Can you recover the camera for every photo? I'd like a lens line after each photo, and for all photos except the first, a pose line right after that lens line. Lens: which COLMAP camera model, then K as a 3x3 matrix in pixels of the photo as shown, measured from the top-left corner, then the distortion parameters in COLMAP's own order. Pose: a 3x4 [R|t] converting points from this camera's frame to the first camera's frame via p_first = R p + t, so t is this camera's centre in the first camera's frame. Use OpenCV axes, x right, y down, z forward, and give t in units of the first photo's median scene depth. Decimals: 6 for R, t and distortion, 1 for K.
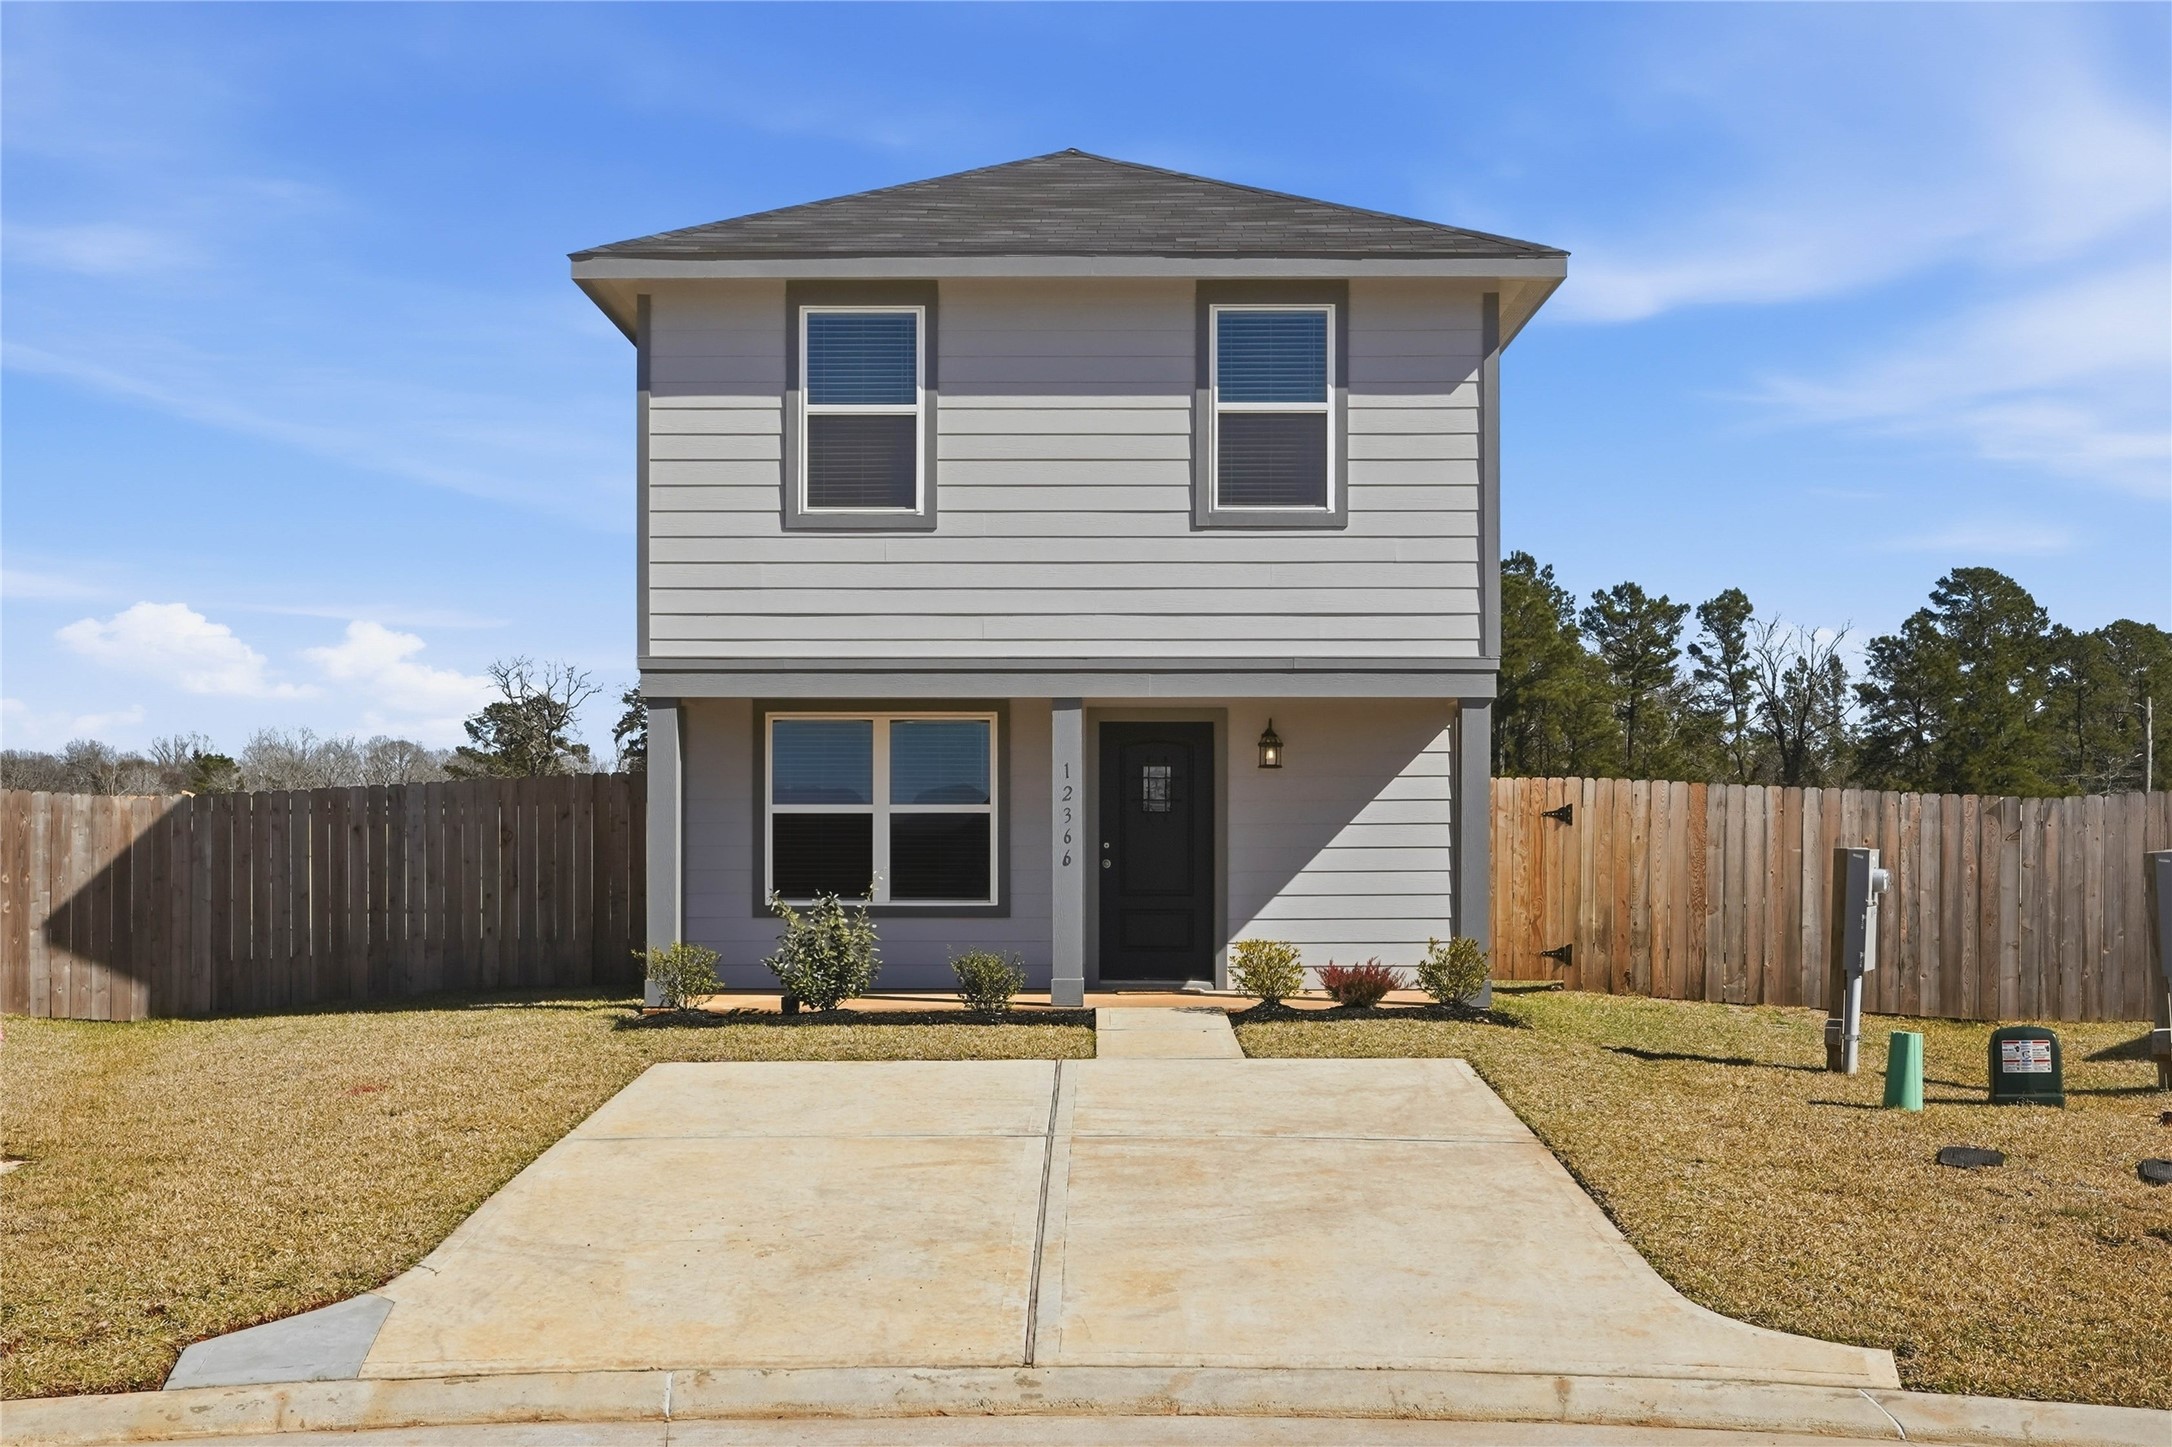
lens RADIAL K [[2211.9, 0, 1084.3], [0, 2211.9, 733.0], [0, 0, 1]] dist [0.000436, 0.000000]
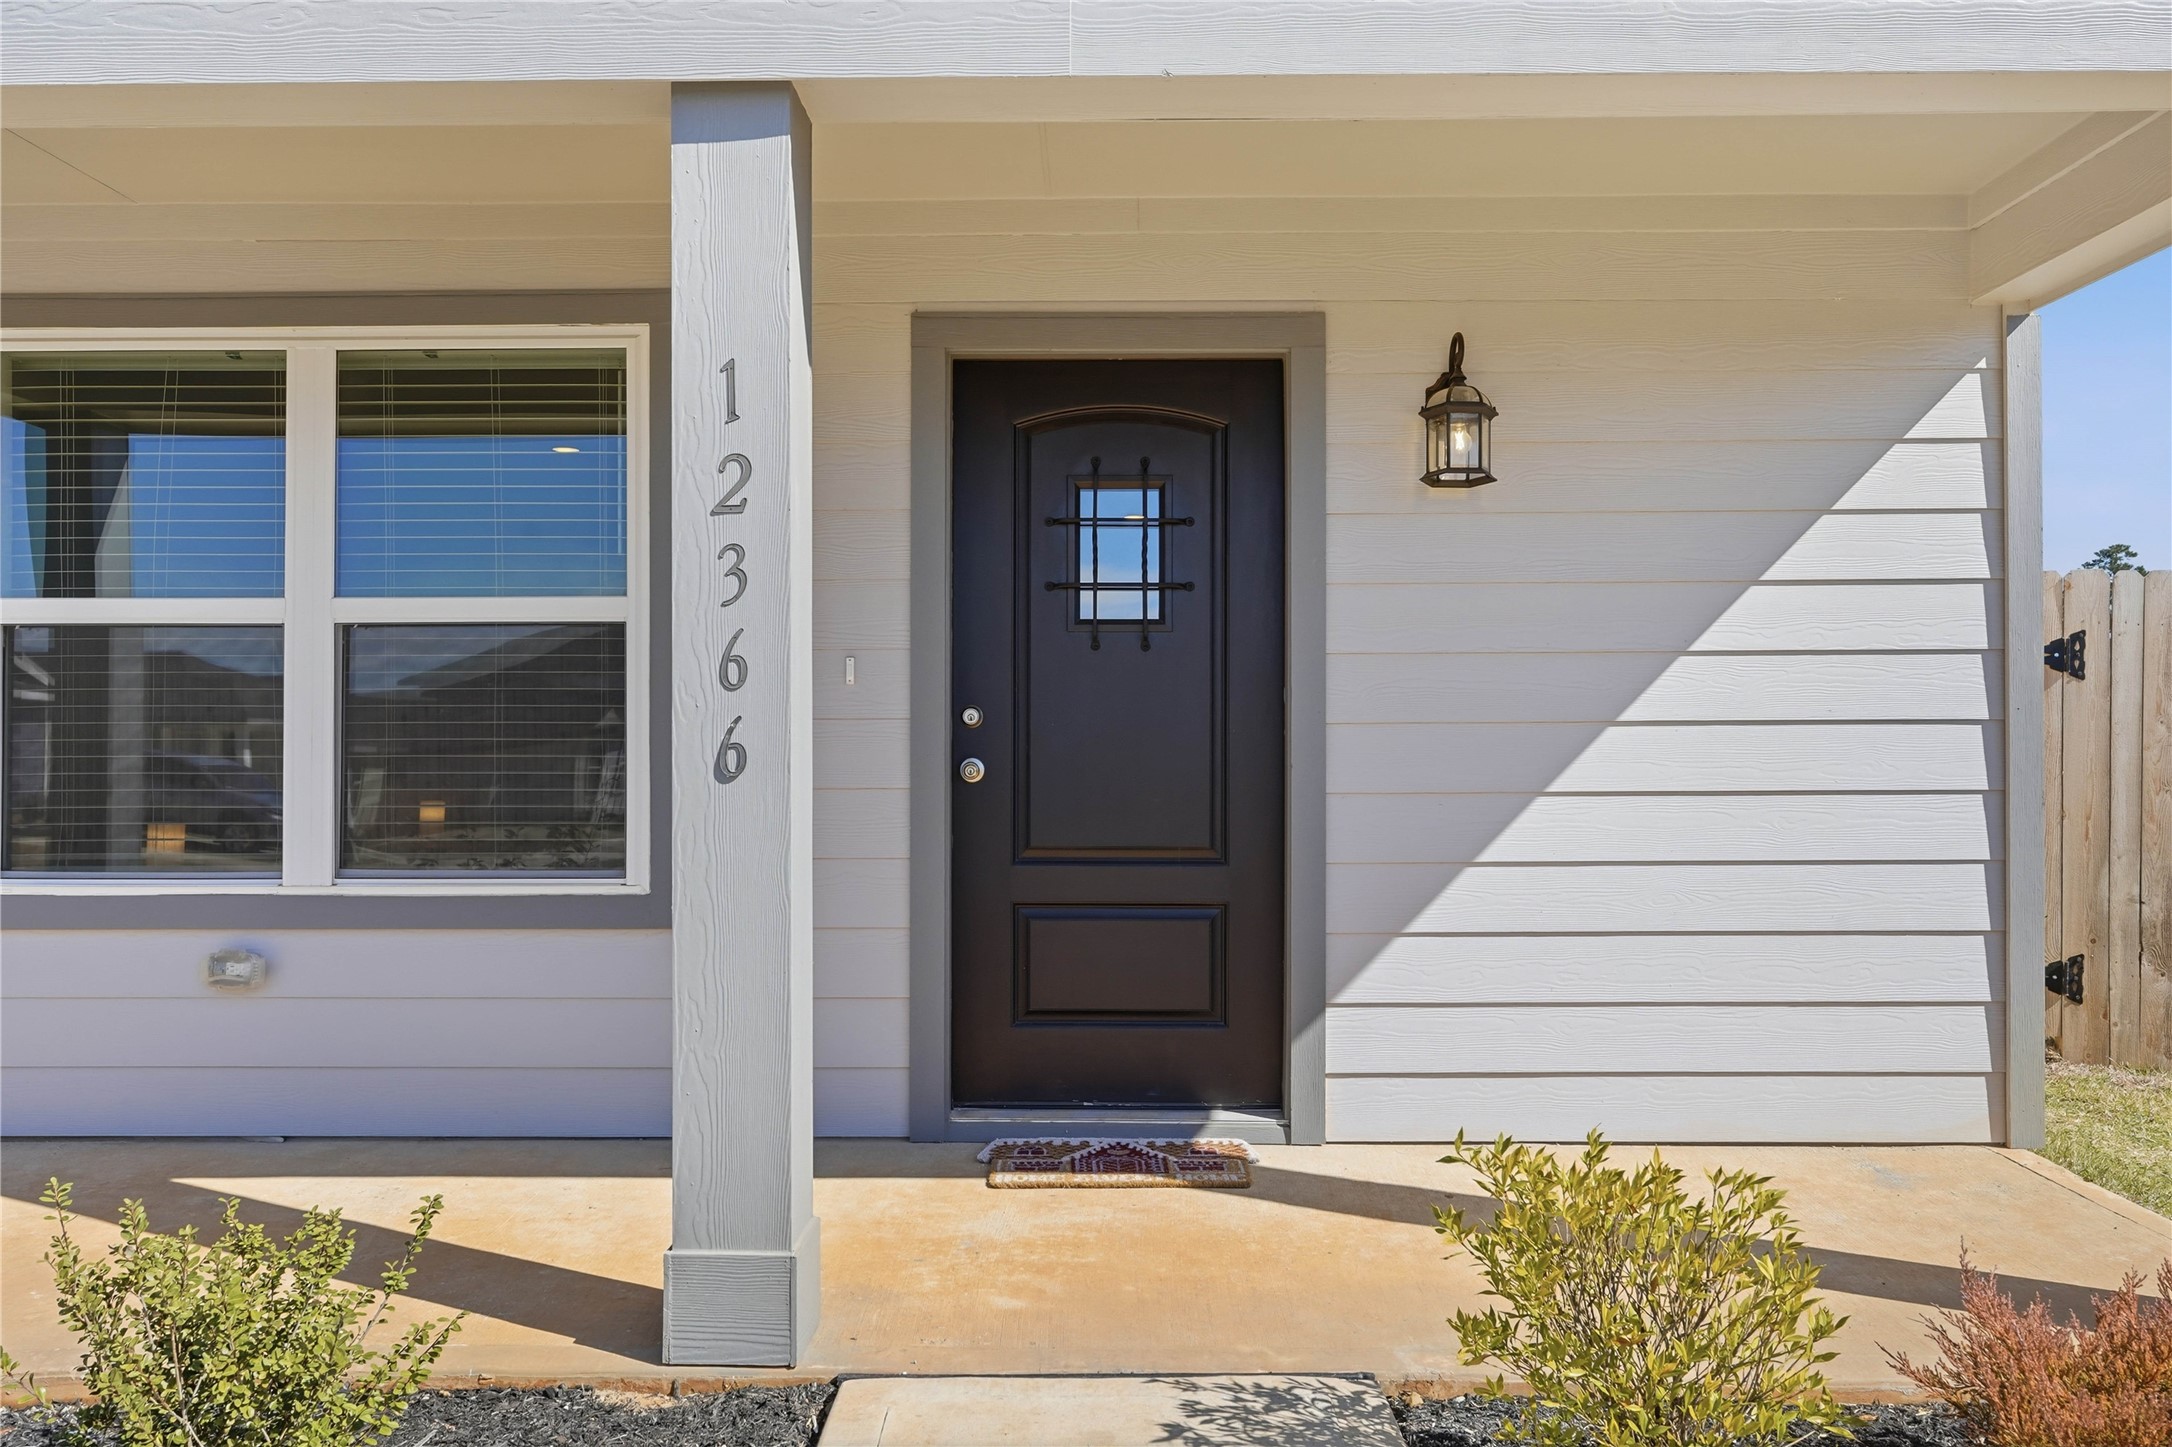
lens RADIAL K [[1626.1, 0, 1088.1], [0, 1626.1, 717.5], [0, 0, 1]] dist [-0.001162, -0.000221]
pose [[0.999991, -0.000513, -0.004231, 0.029298], [0.000644, 0.999521, 0.030951, 0.043233], [0.004213, -0.030954, 0.999512, 0.750256]]
